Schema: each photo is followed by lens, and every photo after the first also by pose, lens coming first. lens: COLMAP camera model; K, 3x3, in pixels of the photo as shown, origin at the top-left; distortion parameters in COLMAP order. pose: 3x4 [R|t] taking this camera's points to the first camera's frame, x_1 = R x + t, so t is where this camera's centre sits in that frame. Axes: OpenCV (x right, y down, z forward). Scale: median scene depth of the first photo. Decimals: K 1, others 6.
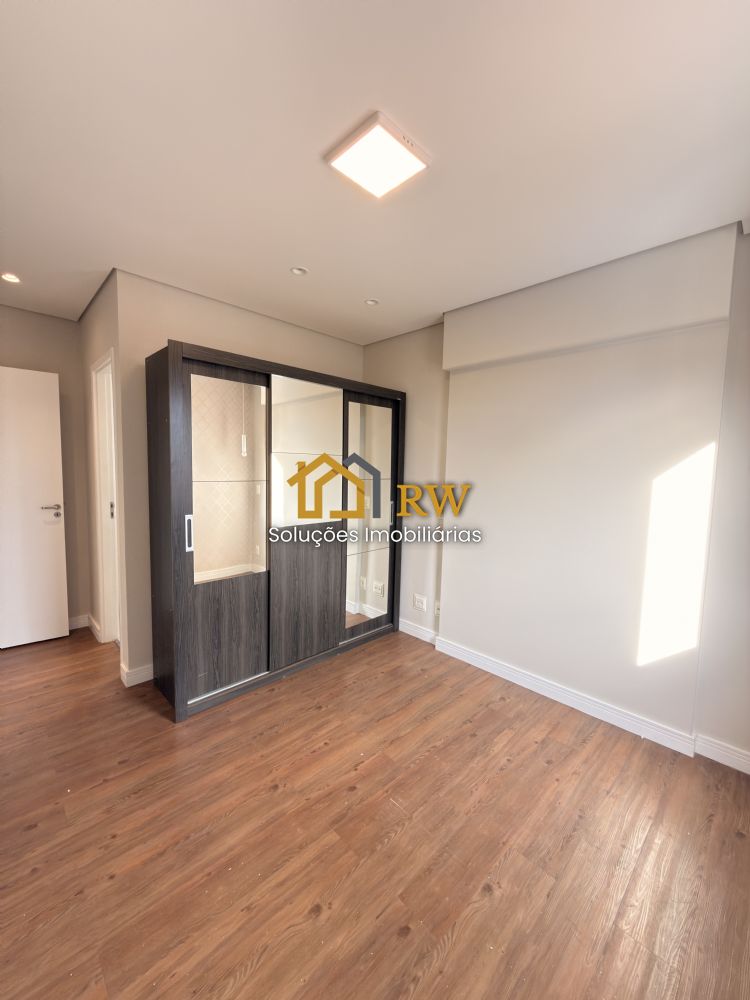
lens RADIAL K [[400.4, 0, 379.7], [0, 400.4, 497.7], [0, 0, 1]] dist [0.003529, -0.000118]
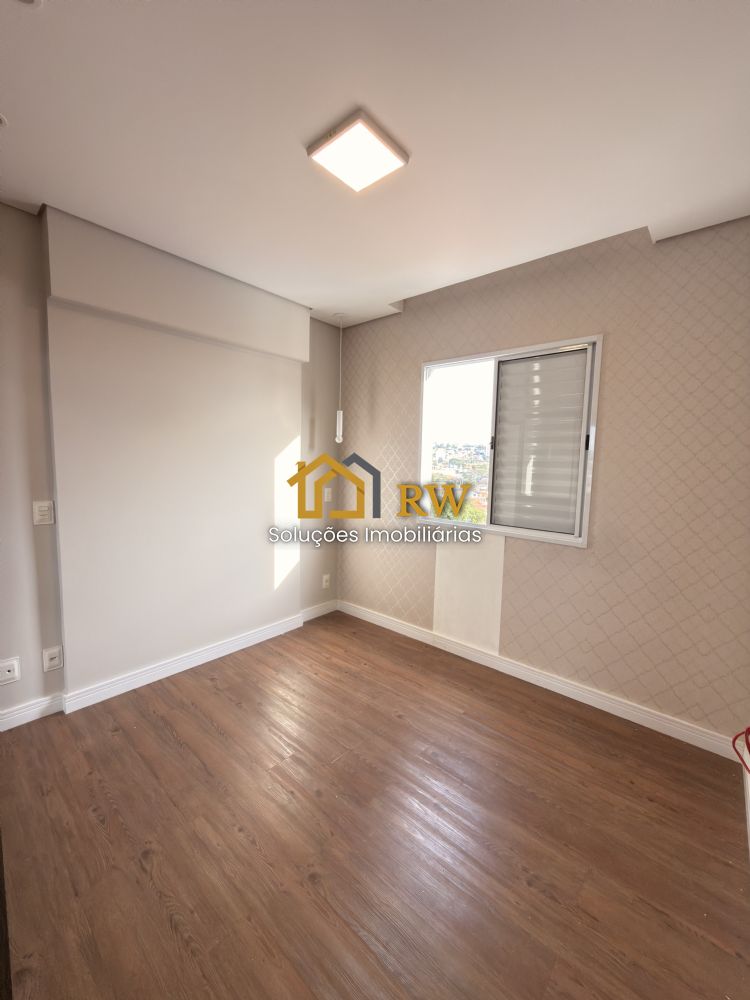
lens RADIAL K [[400.4, 0, 368.4], [0, 400.4, 503.3], [0, 0, 1]] dist [0.003529, -0.000118]
pose [[-0.064616, -0.133646, 0.988920, -0.746177], [0.047190, 0.989473, 0.136805, -0.066447], [-0.996794, 0.055507, -0.057629, 0.723556]]
